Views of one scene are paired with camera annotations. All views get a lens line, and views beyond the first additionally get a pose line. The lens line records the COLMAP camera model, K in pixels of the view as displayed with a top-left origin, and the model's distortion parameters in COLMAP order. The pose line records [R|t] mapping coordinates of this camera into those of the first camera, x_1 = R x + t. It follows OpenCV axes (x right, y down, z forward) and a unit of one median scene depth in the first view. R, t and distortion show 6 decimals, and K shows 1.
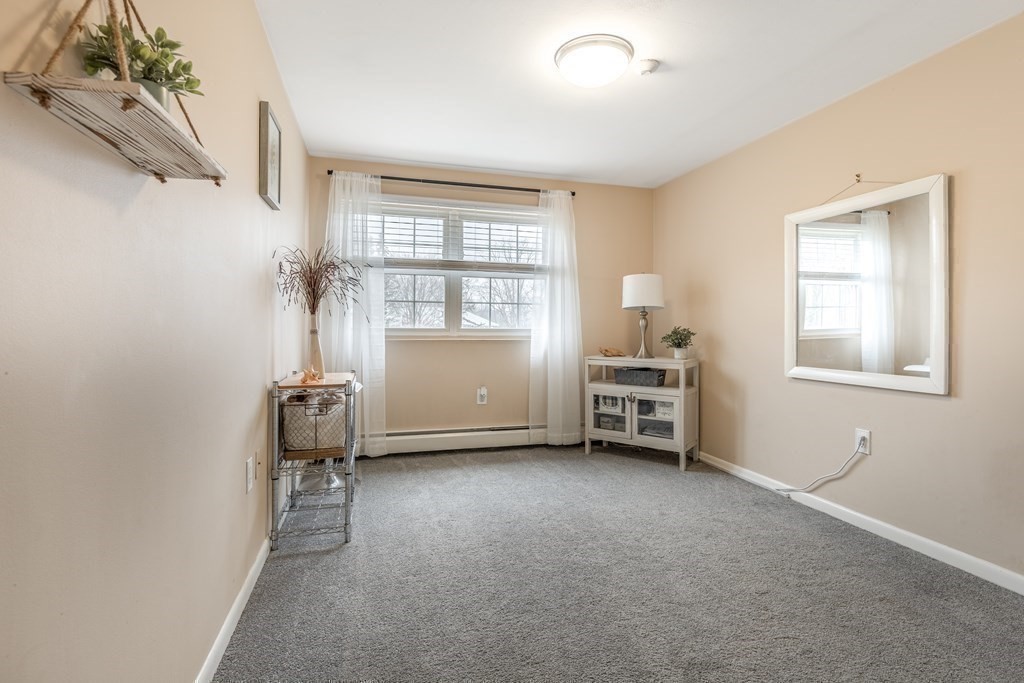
lens RADIAL K [[484.5, 0, 513.2], [0, 484.5, 327.0], [0, 0, 1]] dist [0.007716, -0.000794]
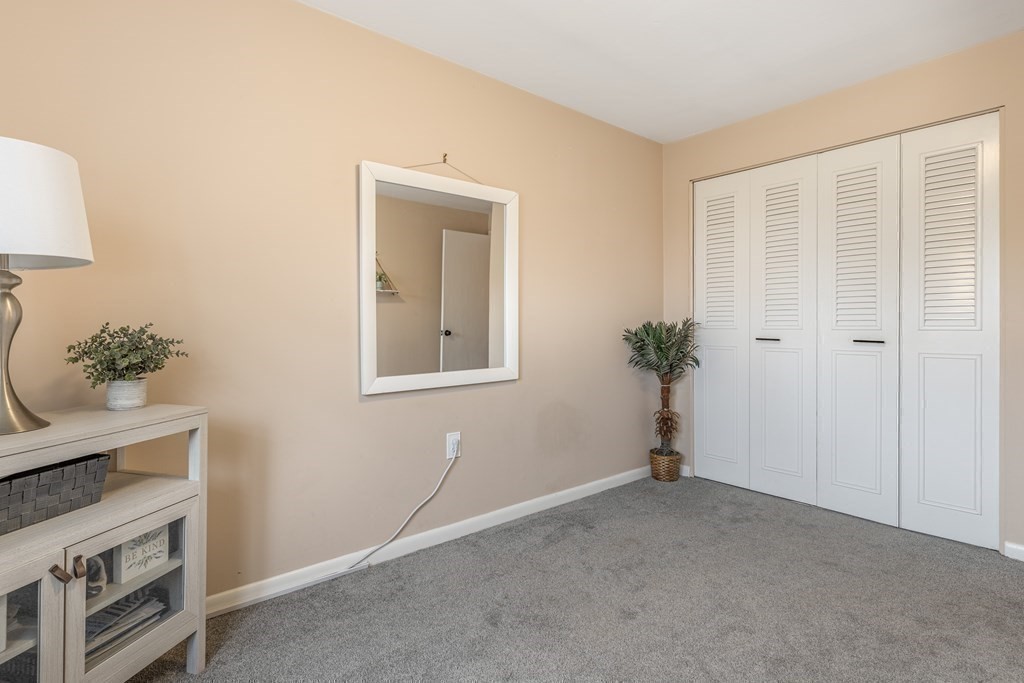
lens RADIAL K [[495.1, 0, 523.5], [0, 495.1, 329.3], [0, 0, 1]] dist [0.009258, -0.000176]
pose [[-0.387976, -0.018691, 0.921480, -0.158506], [-0.000485, 0.999798, 0.020075, -0.005263], [-0.921669, 0.007342, -0.387907, 0.964421]]
